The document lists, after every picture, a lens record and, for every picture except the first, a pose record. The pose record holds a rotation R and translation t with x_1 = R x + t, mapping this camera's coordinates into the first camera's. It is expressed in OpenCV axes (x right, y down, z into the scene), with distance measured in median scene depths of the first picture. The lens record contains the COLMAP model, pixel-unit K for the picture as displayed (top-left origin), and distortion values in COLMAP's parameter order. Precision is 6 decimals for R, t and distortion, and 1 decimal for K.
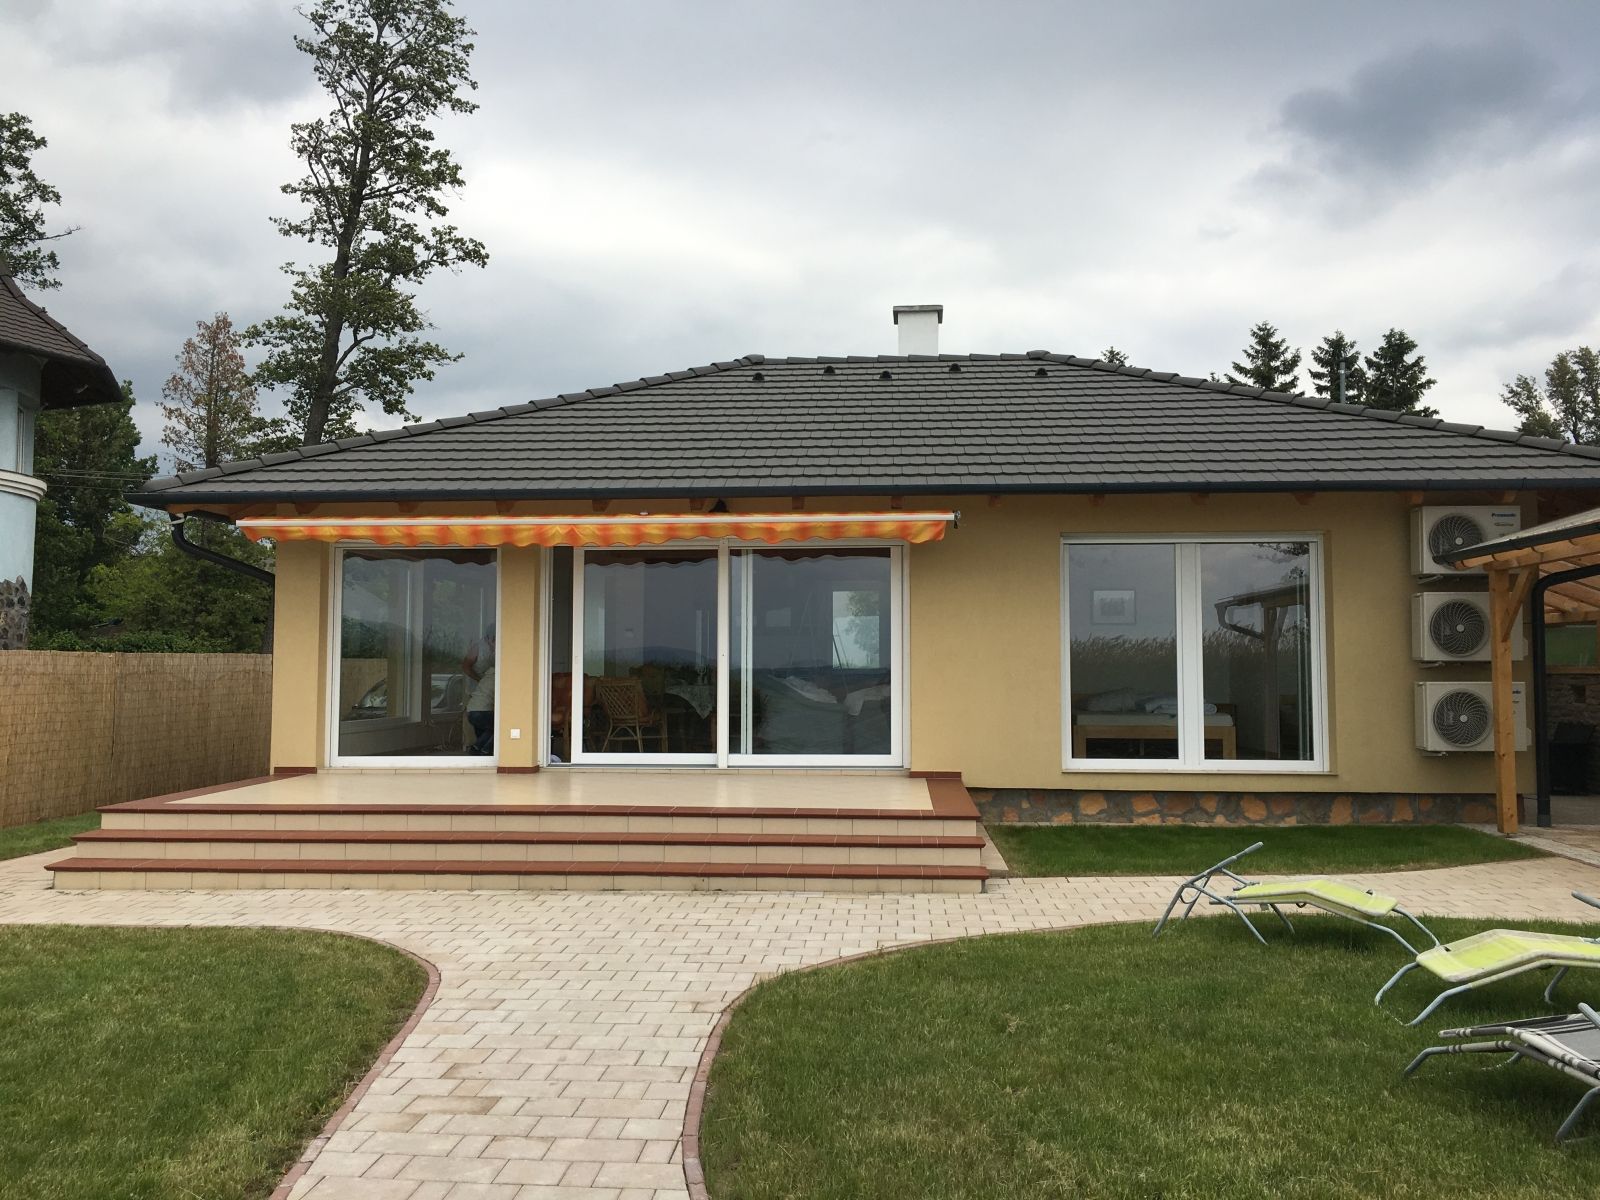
lens RADIAL K [[1339.0, 0, 788.8], [0, 1339.0, 595.5], [0, 0, 1]] dist [0.075221, -0.110408]
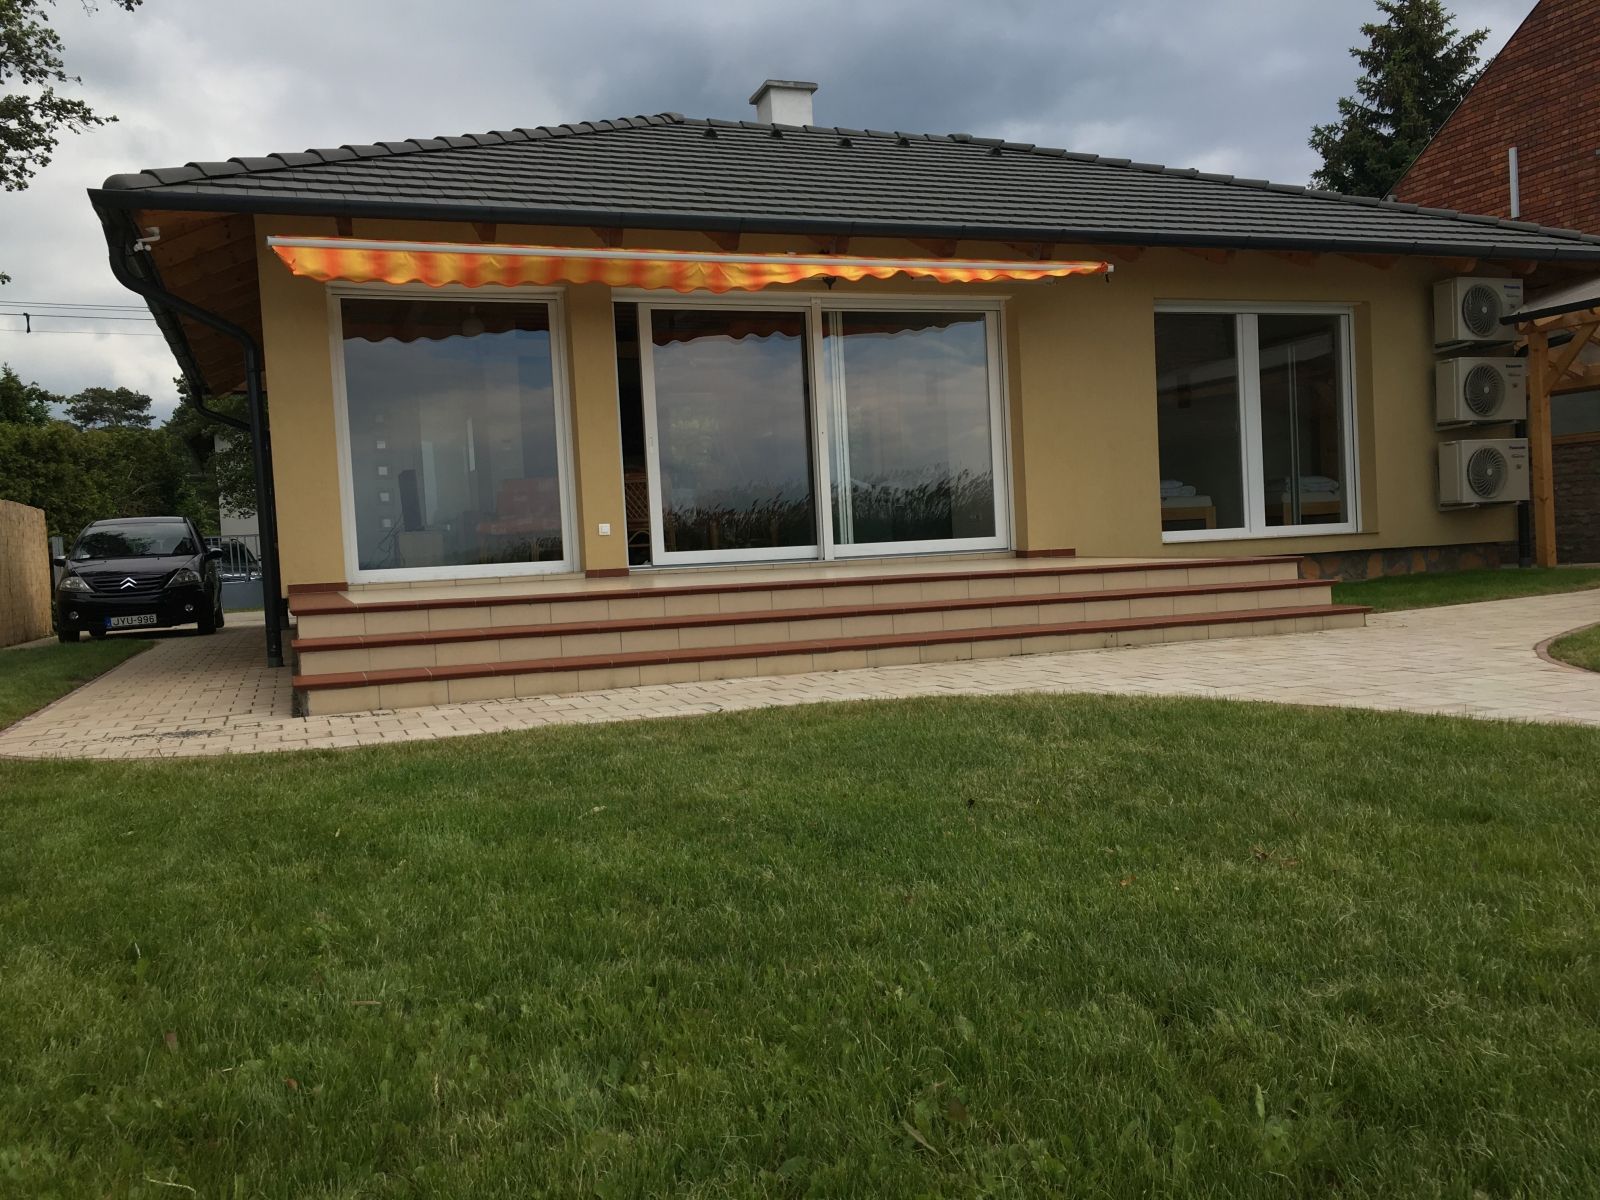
lens RADIAL K [[1339.0, 0, 788.8], [0, 1339.0, 595.5], [0, 0, 1]] dist [0.075221, -0.110408]
pose [[0.909129, -0.057130, 0.412578, -0.483277], [0.023476, 0.996002, 0.086187, 0.081926], [-0.415853, -0.068670, 0.906836, 0.225334]]
